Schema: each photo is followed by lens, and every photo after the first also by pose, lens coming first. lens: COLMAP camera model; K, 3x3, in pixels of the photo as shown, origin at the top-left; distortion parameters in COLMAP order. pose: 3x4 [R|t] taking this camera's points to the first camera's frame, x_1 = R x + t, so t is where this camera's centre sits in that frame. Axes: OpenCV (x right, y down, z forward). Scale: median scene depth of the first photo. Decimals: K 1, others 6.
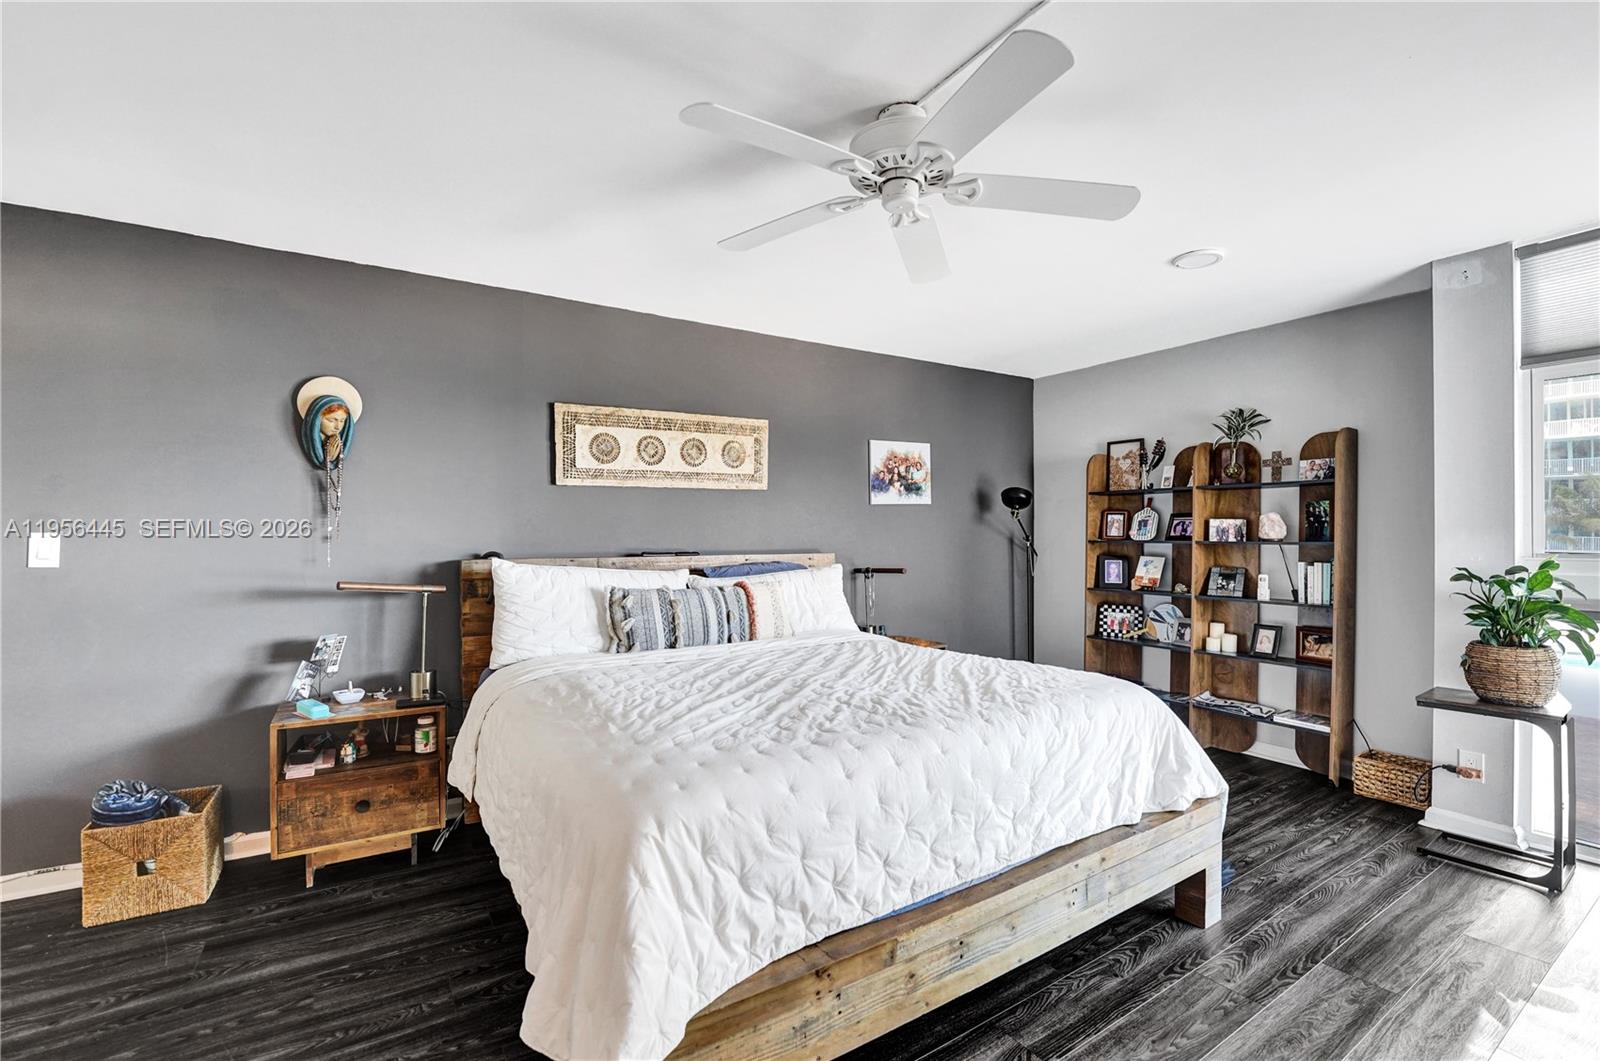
lens RADIAL K [[680.0, 0, 799.5], [0, 680.0, 531.0], [0, 0, 1]] dist [-0.023863, 0.000348]
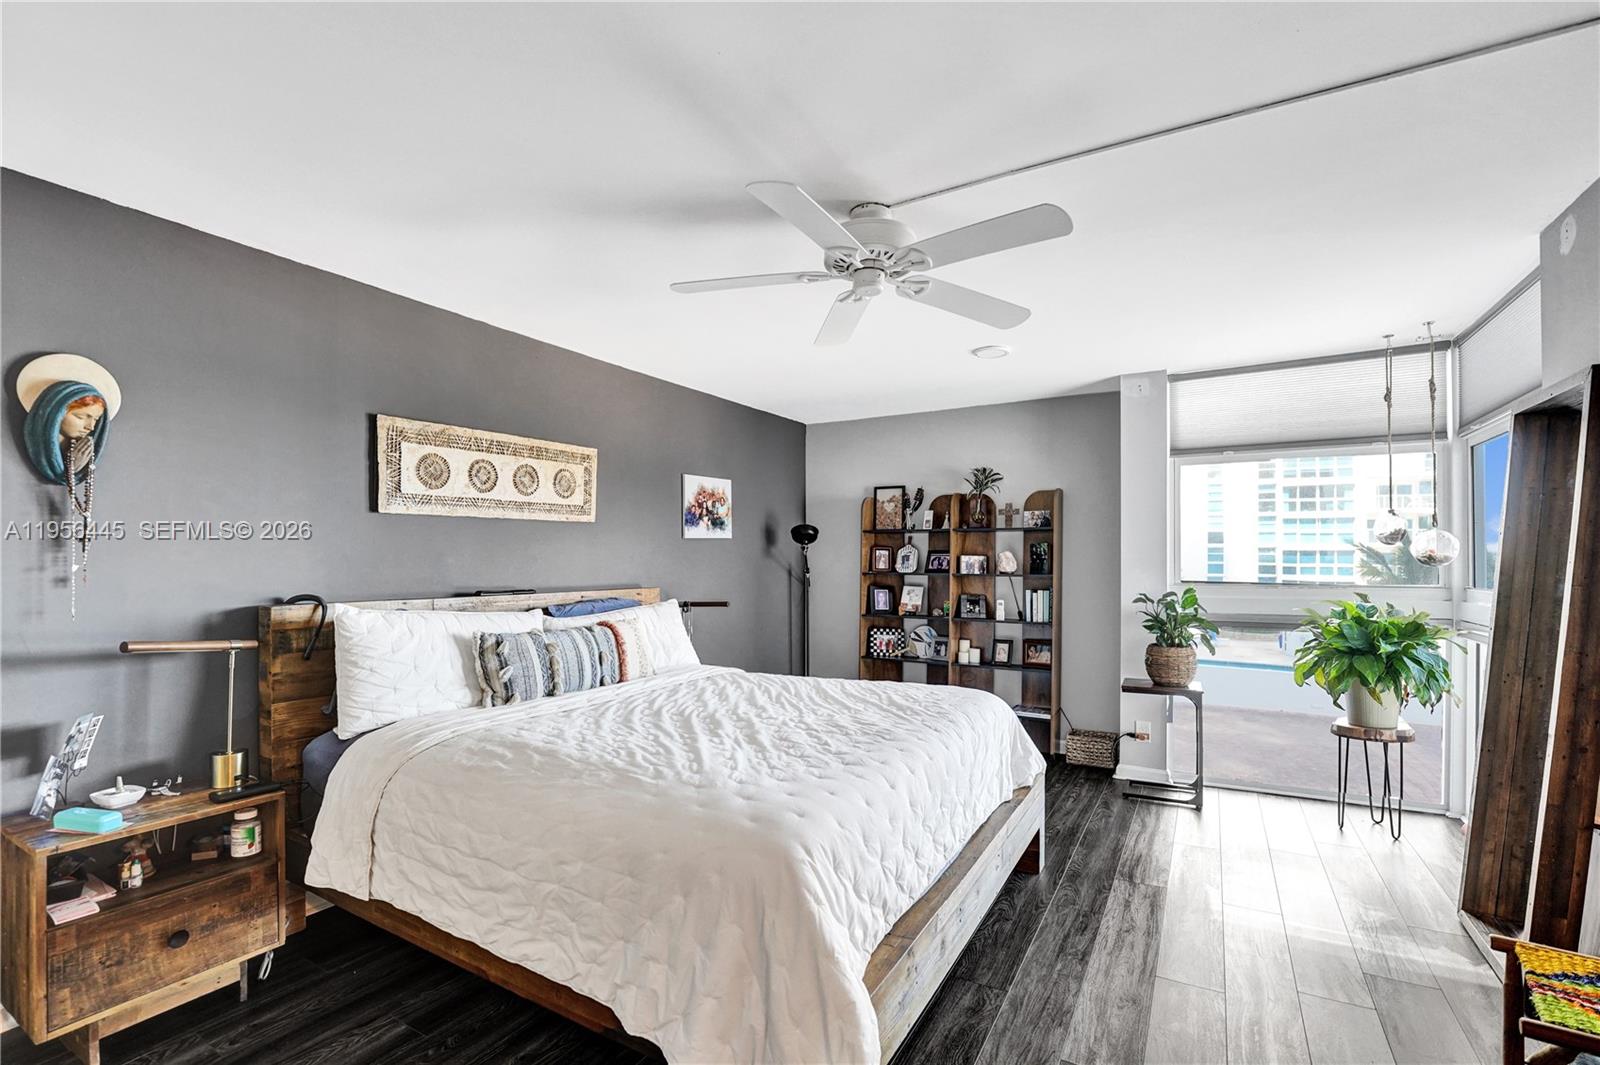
lens RADIAL K [[704.8, 0, 796.8], [0, 704.8, 553.6], [0, 0, 1]] dist [-0.024612, 0.000675]
pose [[0.888083, 0.006990, 0.459630, -0.330630], [-0.005435, 0.999974, -0.004705, -0.018188], [-0.459651, 0.001680, 0.888098, -0.001967]]
